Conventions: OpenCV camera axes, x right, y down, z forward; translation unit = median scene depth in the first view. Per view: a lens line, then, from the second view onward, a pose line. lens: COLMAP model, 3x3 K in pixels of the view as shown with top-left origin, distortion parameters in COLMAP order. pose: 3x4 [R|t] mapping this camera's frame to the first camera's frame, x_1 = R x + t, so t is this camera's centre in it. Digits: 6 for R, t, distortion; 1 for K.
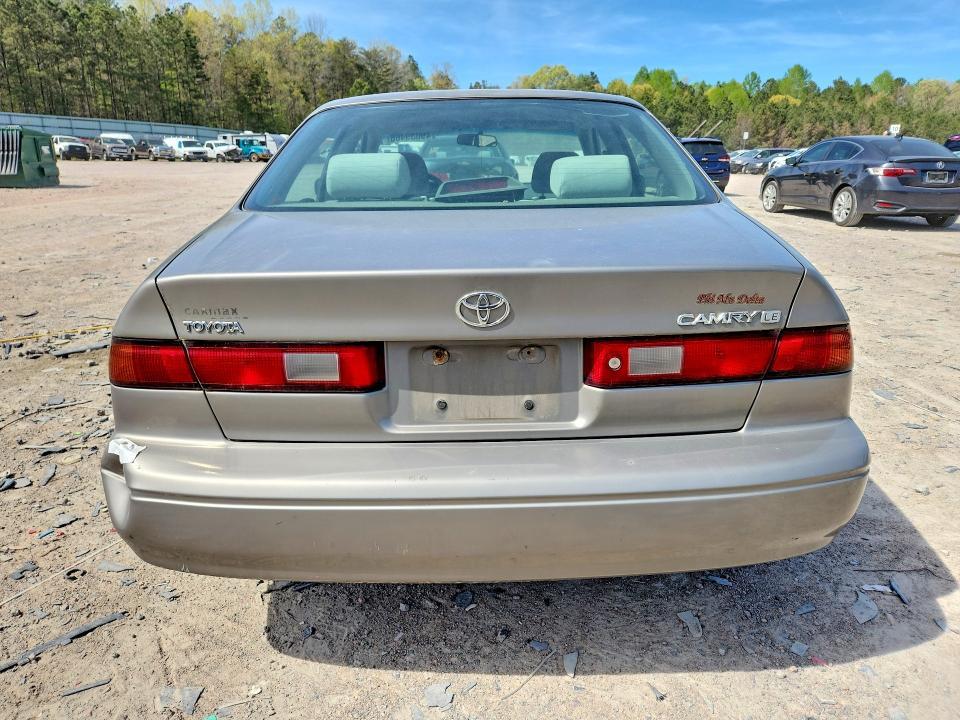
lens RADIAL K [[662.9, 0, 482.1], [0, 662.9, 361.1], [0, 0, 1]] dist [-0.012523, -0.006233]
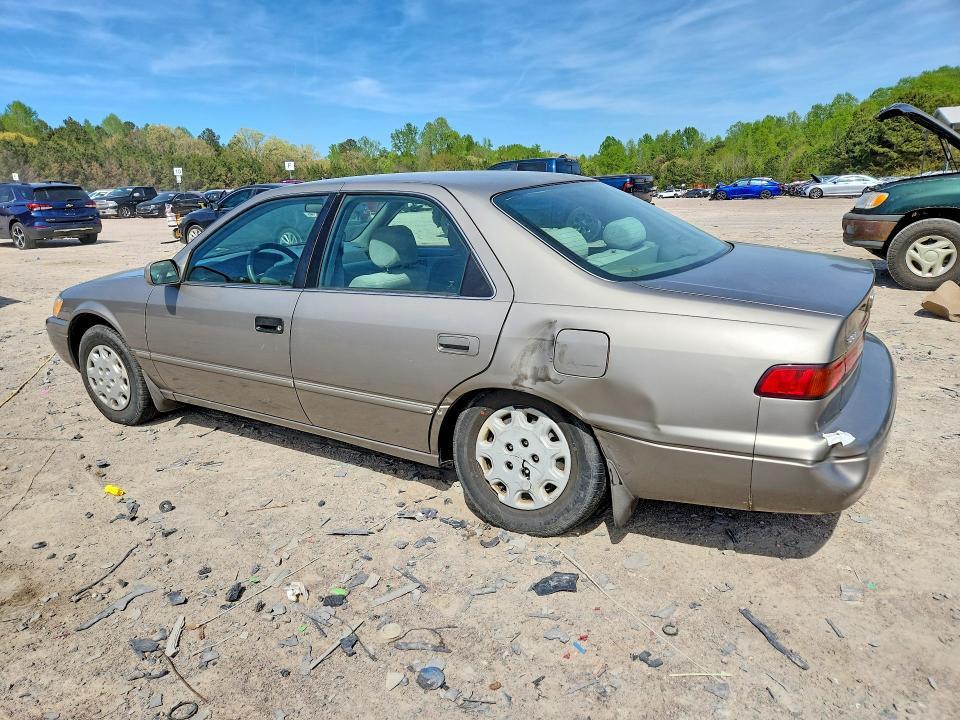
lens RADIAL K [[662.9, 0, 480.1], [0, 662.9, 360.6], [0, 0, 1]] dist [-0.012523, -0.006233]
pose [[0.537747, -0.216381, 0.814866, -0.240890], [0.261739, 0.961596, 0.082617, -0.039103], [-0.801449, 0.168856, 0.573731, 0.089312]]
